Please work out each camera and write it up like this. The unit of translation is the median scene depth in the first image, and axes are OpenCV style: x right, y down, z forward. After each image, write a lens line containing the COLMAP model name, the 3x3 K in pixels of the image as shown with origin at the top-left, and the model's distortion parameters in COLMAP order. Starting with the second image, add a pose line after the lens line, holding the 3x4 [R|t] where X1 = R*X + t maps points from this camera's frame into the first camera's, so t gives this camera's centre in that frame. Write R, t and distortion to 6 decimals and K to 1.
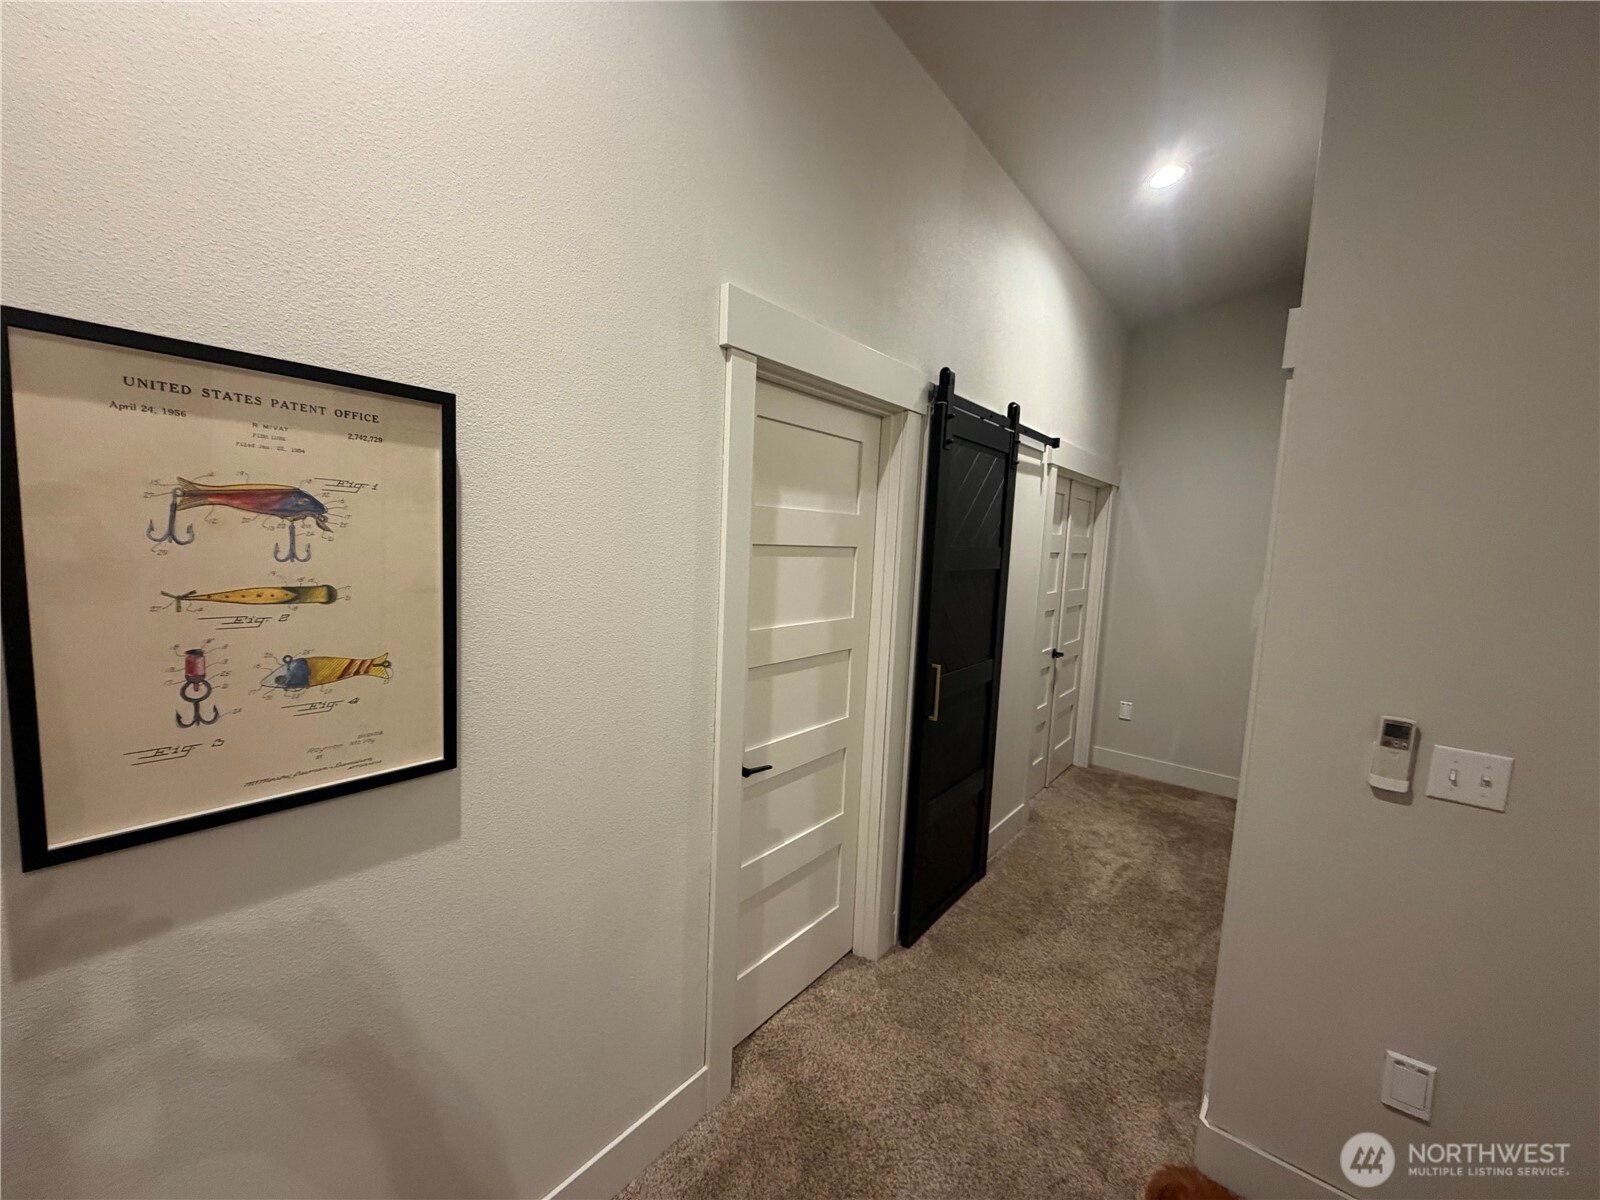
lens RADIAL K [[636.5, 0, 795.5], [0, 636.5, 602.2], [0, 0, 1]] dist [-0.000883, 0.000735]
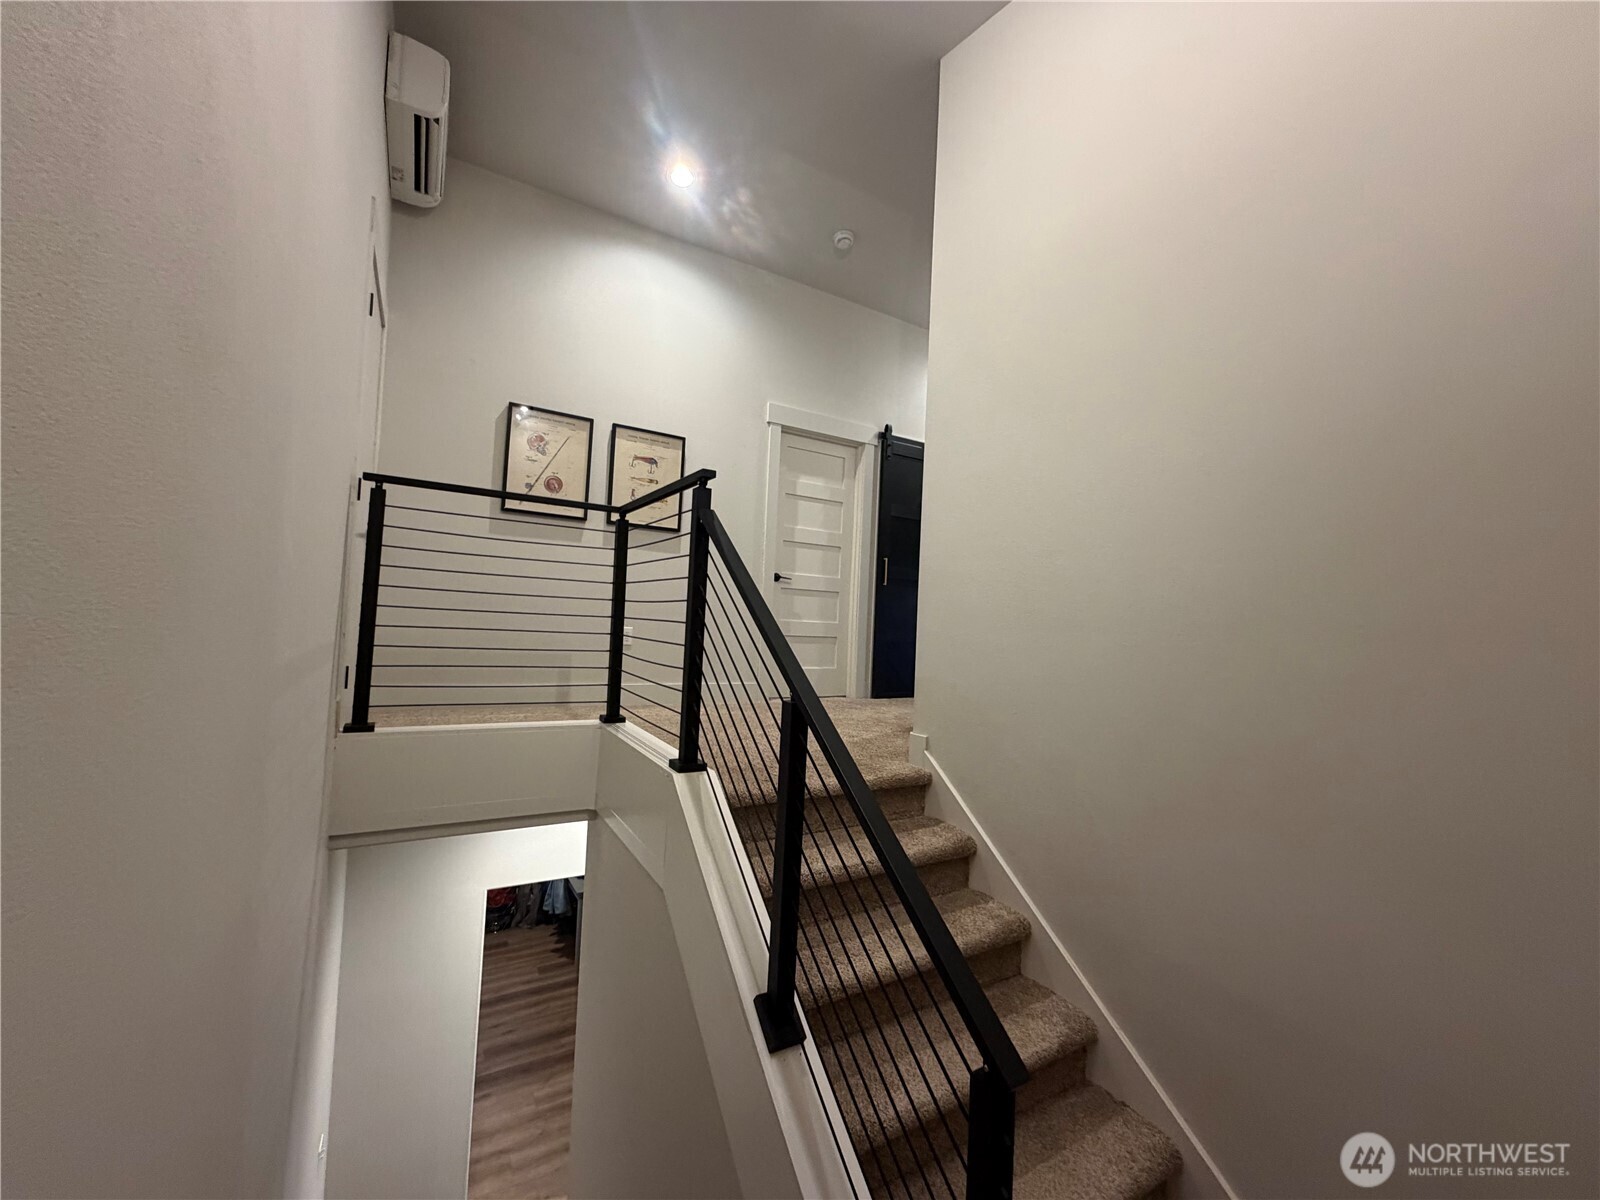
lens RADIAL K [[636.5, 0, 795.5], [0, 636.5, 602.2], [0, 0, 1]] dist [-0.000883, 0.000735]
pose [[0.938903, -0.011429, -0.343992, 0.778760], [-0.040168, 0.988980, -0.142495, 0.652054], [0.341830, 0.147606, 0.928097, -1.227742]]
